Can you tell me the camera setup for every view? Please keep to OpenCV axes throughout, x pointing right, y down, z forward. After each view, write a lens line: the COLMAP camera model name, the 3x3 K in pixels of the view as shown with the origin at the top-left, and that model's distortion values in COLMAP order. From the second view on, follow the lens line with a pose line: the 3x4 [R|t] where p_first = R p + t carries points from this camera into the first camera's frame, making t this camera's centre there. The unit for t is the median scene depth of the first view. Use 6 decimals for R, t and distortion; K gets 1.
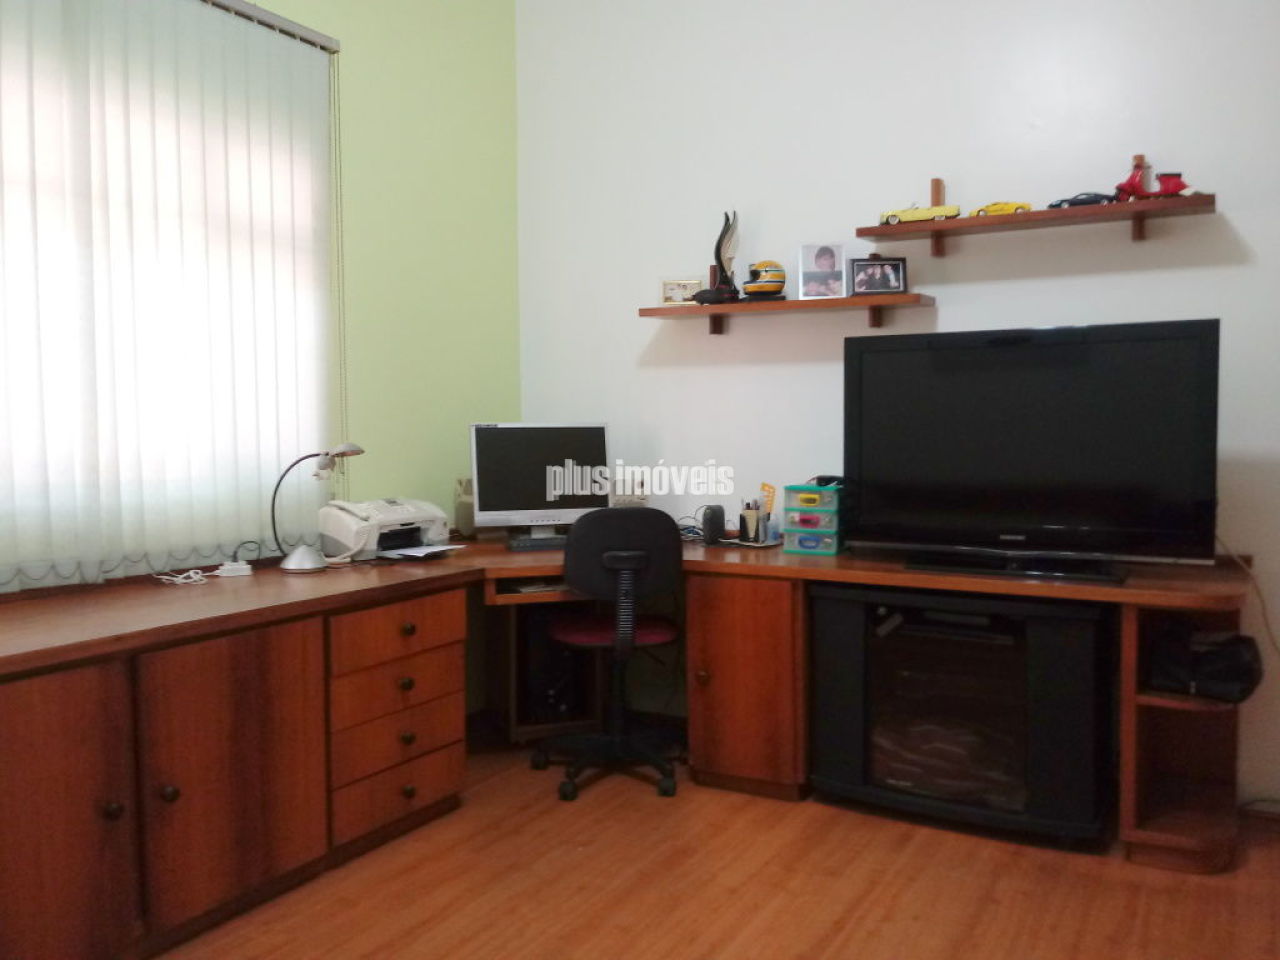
lens RADIAL K [[1052.3, 0, 651.8], [0, 1052.3, 483.3], [0, 0, 1]] dist [0.036576, -0.021539]
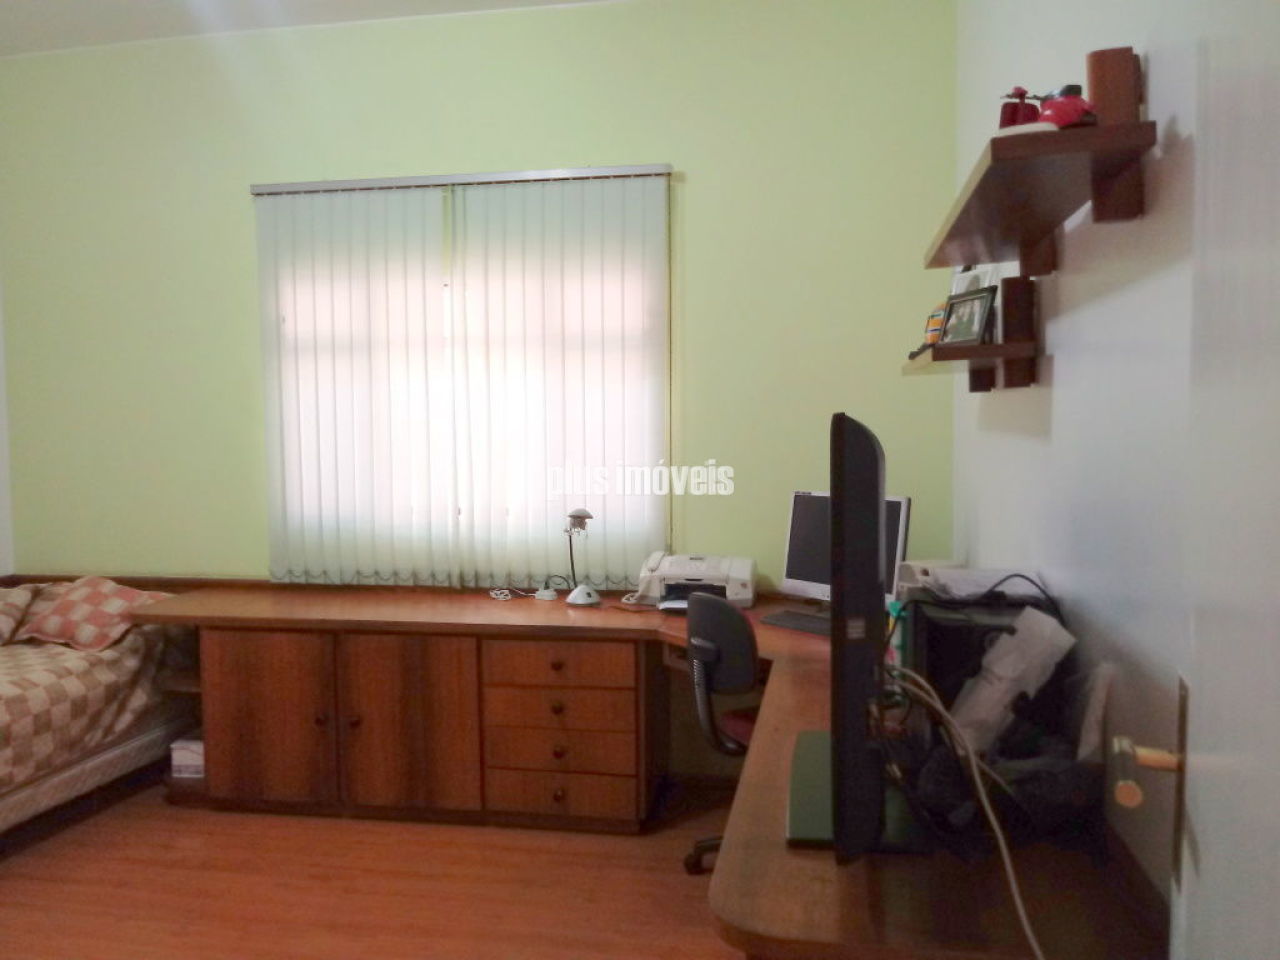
lens RADIAL K [[1052.3, 0, 651.7], [0, 1052.3, 481.5], [0, 0, 1]] dist [0.036576, -0.021539]
pose [[0.331660, 0.053222, -0.941897, 0.944003], [-0.045325, 0.998153, 0.040441, -0.127806], [0.942310, 0.029279, 0.333459, 0.686025]]
